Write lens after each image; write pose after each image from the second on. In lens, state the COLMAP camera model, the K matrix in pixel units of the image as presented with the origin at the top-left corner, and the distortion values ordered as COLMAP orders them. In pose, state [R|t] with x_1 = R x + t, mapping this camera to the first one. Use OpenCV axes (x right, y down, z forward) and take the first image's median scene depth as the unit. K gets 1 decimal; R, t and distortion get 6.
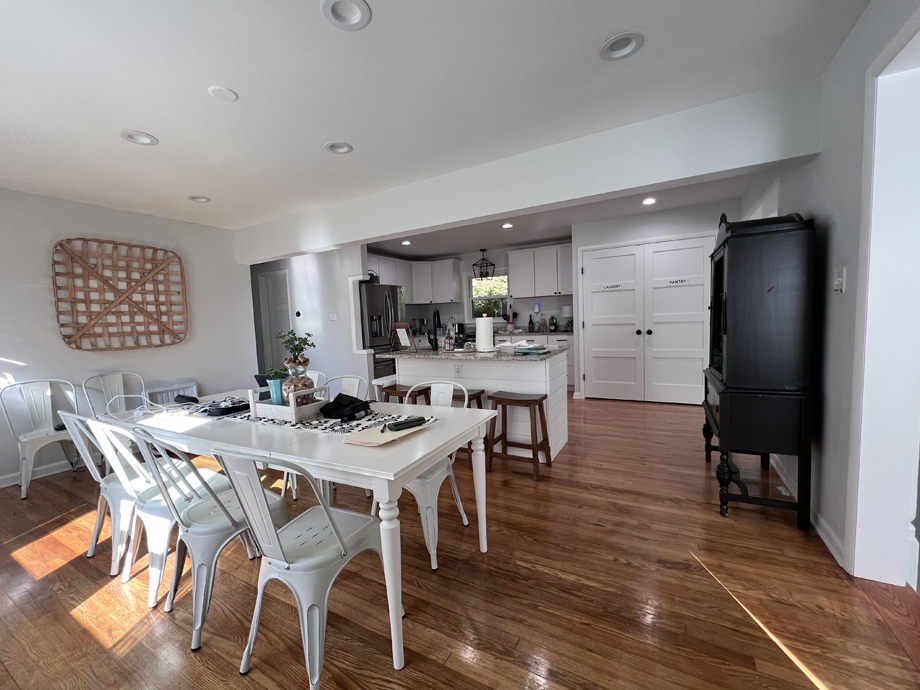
lens RADIAL K [[376.9, 0, 459.0], [0, 376.9, 344.8], [0, 0, 1]] dist [-0.001239, -0.000157]
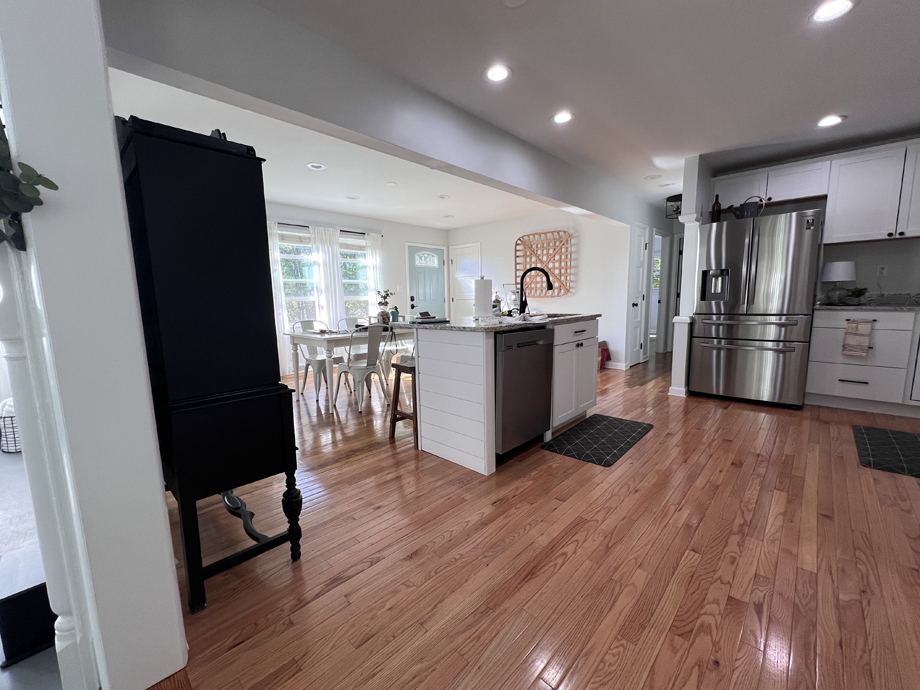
lens RADIAL K [[376.9, 0, 461.1], [0, 376.9, 346.8], [0, 0, 1]] dist [-0.001239, -0.000157]
pose [[-0.243033, 0.176493, -0.953826, 0.827365], [-0.043299, 0.980354, 0.192434, -0.077356], [0.969051, 0.088067, -0.230617, 1.032374]]
